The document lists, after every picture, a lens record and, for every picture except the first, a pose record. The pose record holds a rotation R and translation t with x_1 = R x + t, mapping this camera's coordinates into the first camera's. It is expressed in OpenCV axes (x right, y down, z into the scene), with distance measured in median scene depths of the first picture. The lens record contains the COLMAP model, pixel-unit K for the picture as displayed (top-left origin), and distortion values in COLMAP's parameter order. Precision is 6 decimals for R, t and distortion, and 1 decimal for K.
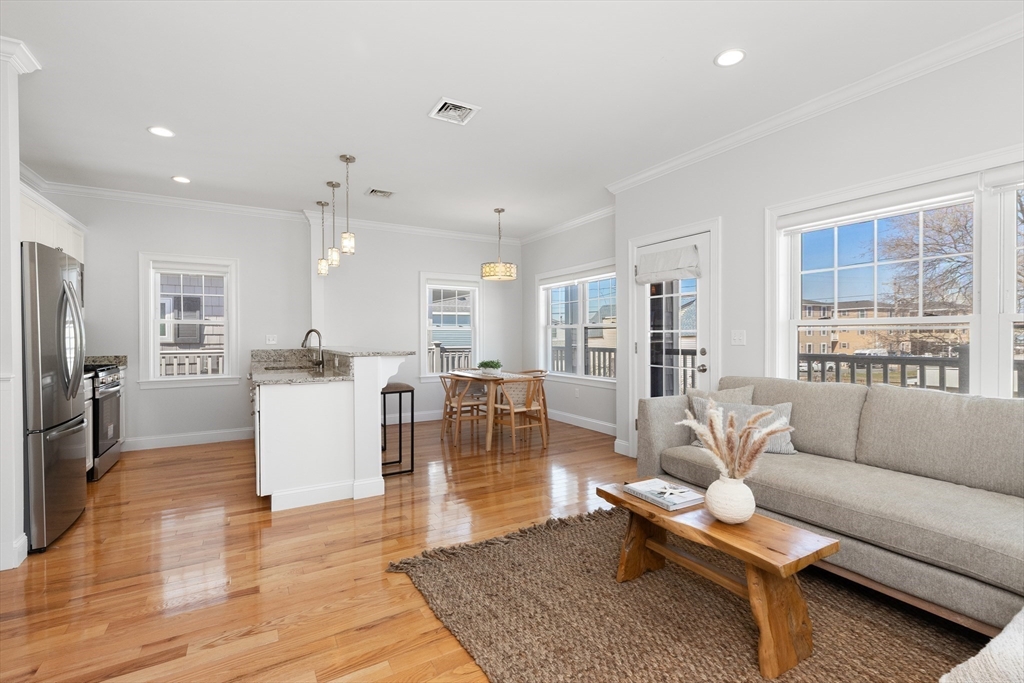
lens RADIAL K [[464.1, 0, 512.0], [0, 464.1, 341.5], [0, 0, 1]] dist [0.002503, 0.000546]
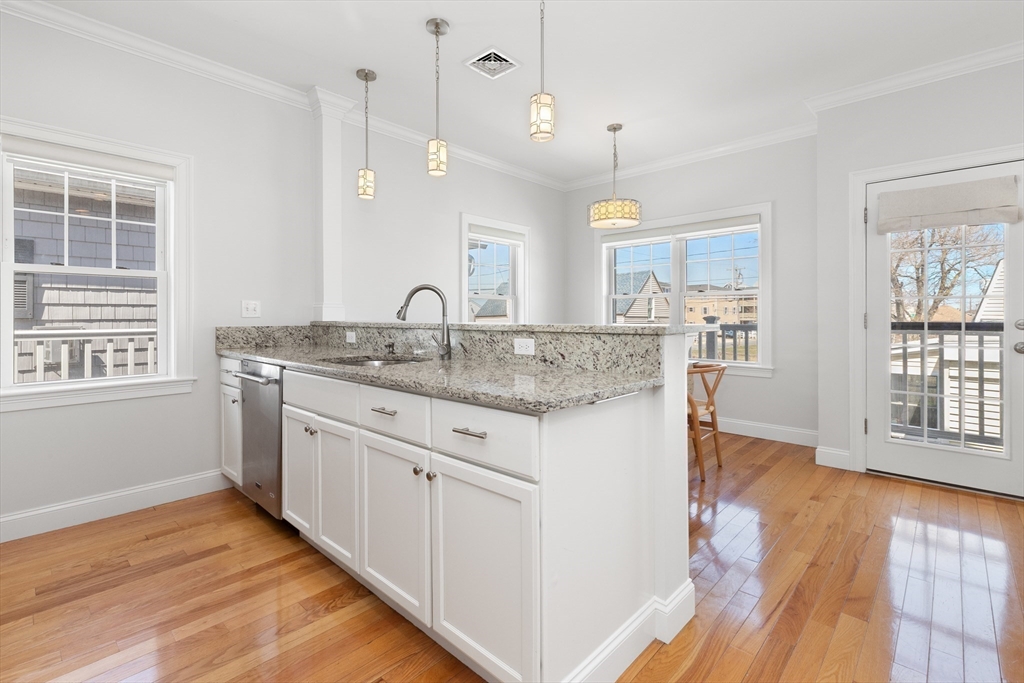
lens RADIAL K [[471.0, 0, 526.7], [0, 471.0, 315.8], [0, 0, 1]] dist [-0.000400, -0.000009]
pose [[0.954363, 0.001316, 0.298645, -0.375834], [0.002030, 0.999939, -0.010891, 0.011087], [-0.298641, 0.011000, 0.954302, 0.364135]]
